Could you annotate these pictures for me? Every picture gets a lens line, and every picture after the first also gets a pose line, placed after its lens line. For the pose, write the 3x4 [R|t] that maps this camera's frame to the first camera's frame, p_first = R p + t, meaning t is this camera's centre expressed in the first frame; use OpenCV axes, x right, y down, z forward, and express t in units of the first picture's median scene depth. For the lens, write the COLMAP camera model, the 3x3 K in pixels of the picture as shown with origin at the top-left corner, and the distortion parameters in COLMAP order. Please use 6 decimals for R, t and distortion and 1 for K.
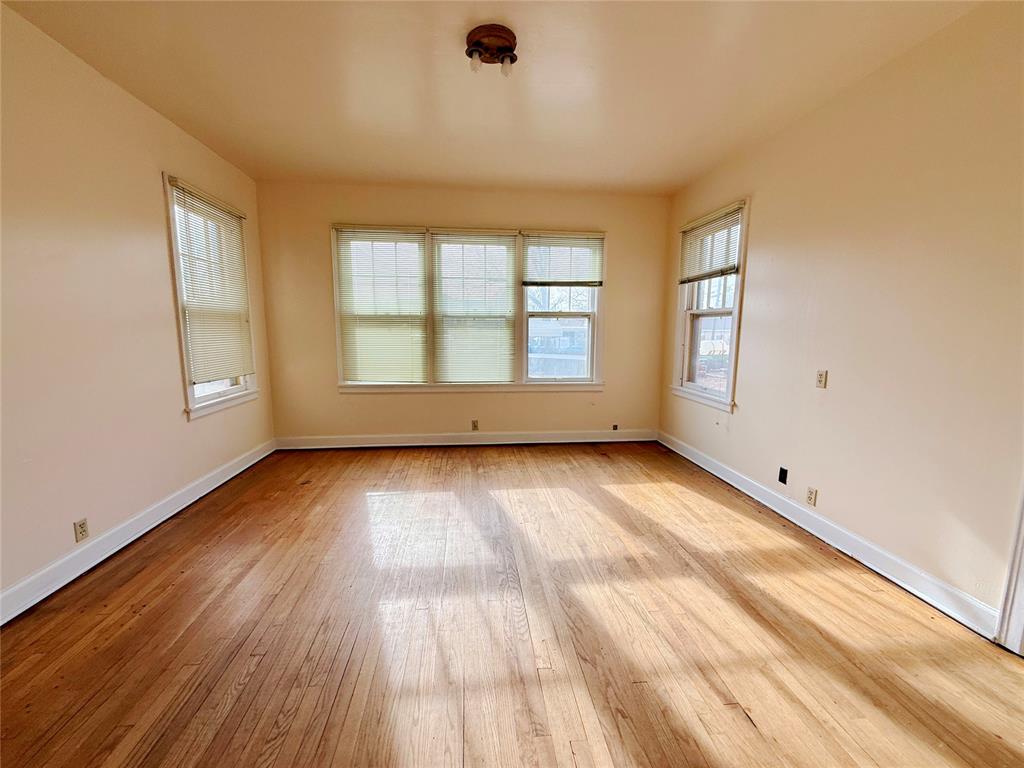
lens RADIAL K [[402.9, 0, 512.0], [0, 402.9, 384.0], [0, 0, 1]] dist [0.024689, 0.000075]
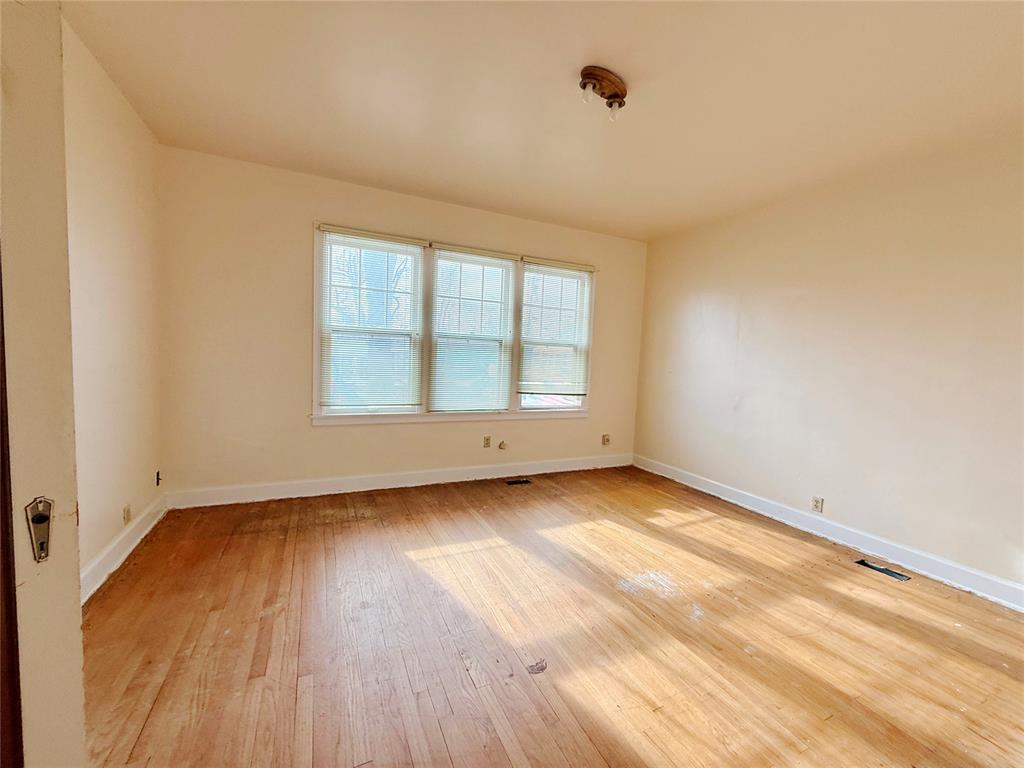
lens RADIAL K [[411.6, 0, 512.0], [0, 411.6, 384.0], [0, 0, 1]] dist [-0.000467, -0.000035]
pose [[0.944463, 0.015120, 0.328269, -0.319420], [0.001889, 0.998675, -0.051432, -0.018118], [-0.328611, 0.049196, 0.943183, 0.084039]]
